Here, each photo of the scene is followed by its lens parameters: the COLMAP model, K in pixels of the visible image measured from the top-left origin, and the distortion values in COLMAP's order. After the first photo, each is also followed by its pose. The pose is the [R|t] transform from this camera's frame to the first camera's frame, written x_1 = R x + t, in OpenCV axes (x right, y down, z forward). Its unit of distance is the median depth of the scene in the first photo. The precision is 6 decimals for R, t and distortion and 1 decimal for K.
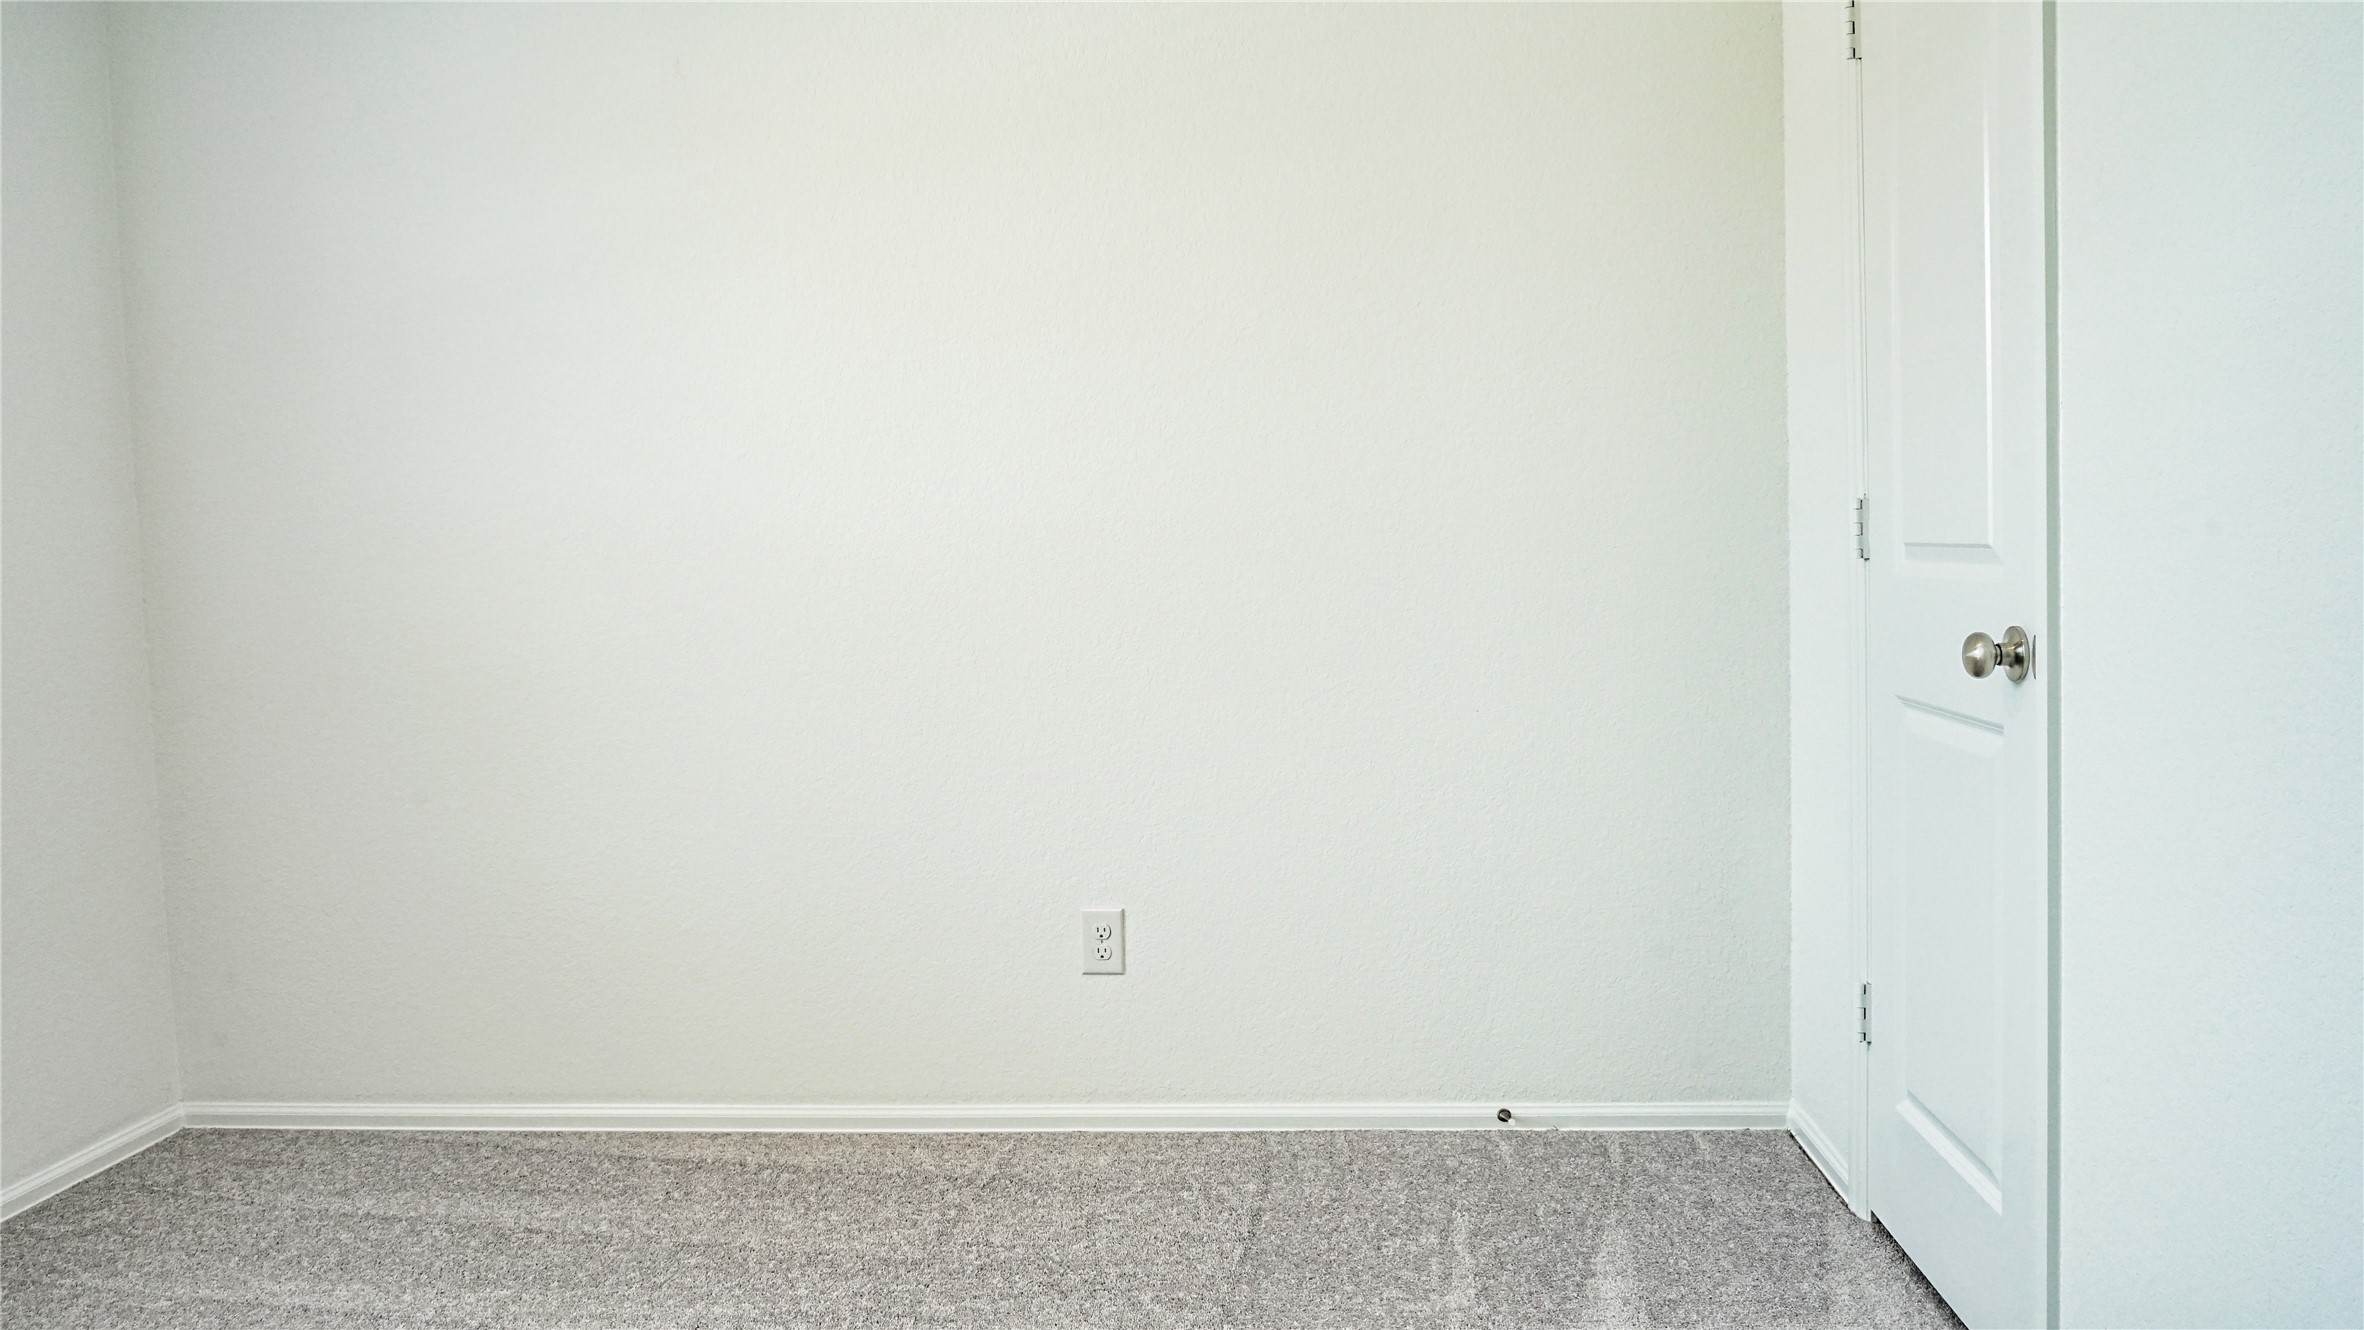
lens RADIAL K [[1712.5, 0, 1196.4], [0, 1712.5, 666.2], [0, 0, 1]] dist [-0.067919, 0.056504]
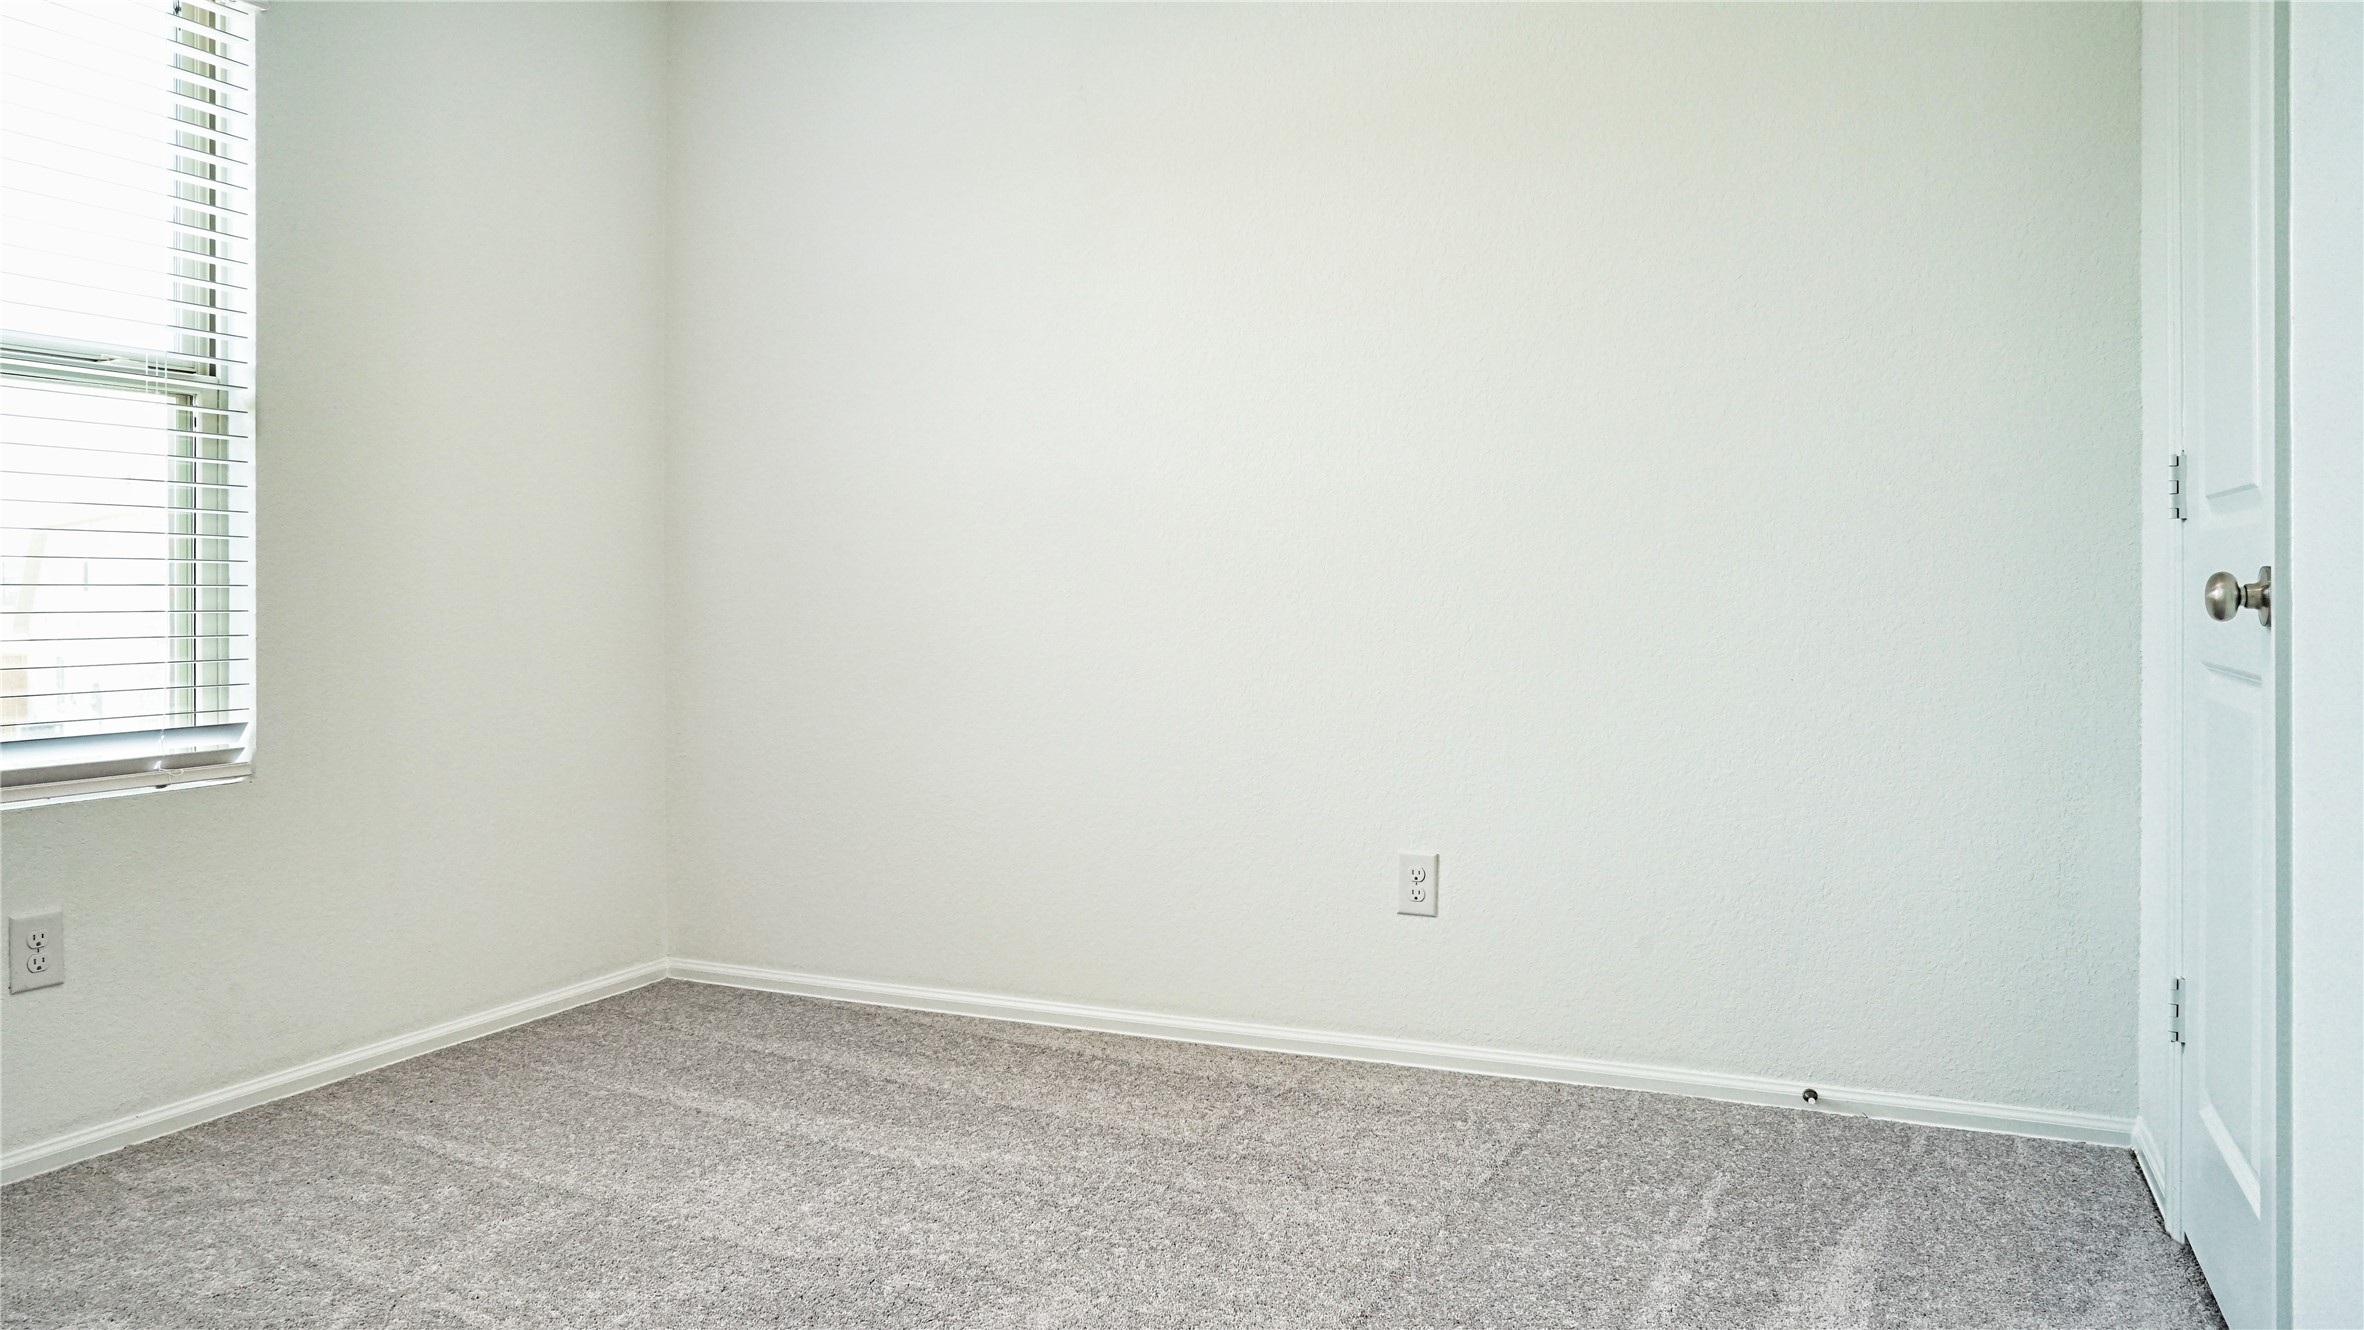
lens RADIAL K [[1712.5, 0, 1300.1], [0, 1712.5, 645.4], [0, 0, 1]] dist [-0.067919, 0.056504]
pose [[0.948236, 0.034178, -0.315721, 0.221895], [-0.051525, 0.997576, -0.046760, 0.073090], [0.313358, 0.060607, 0.947699, -0.033463]]
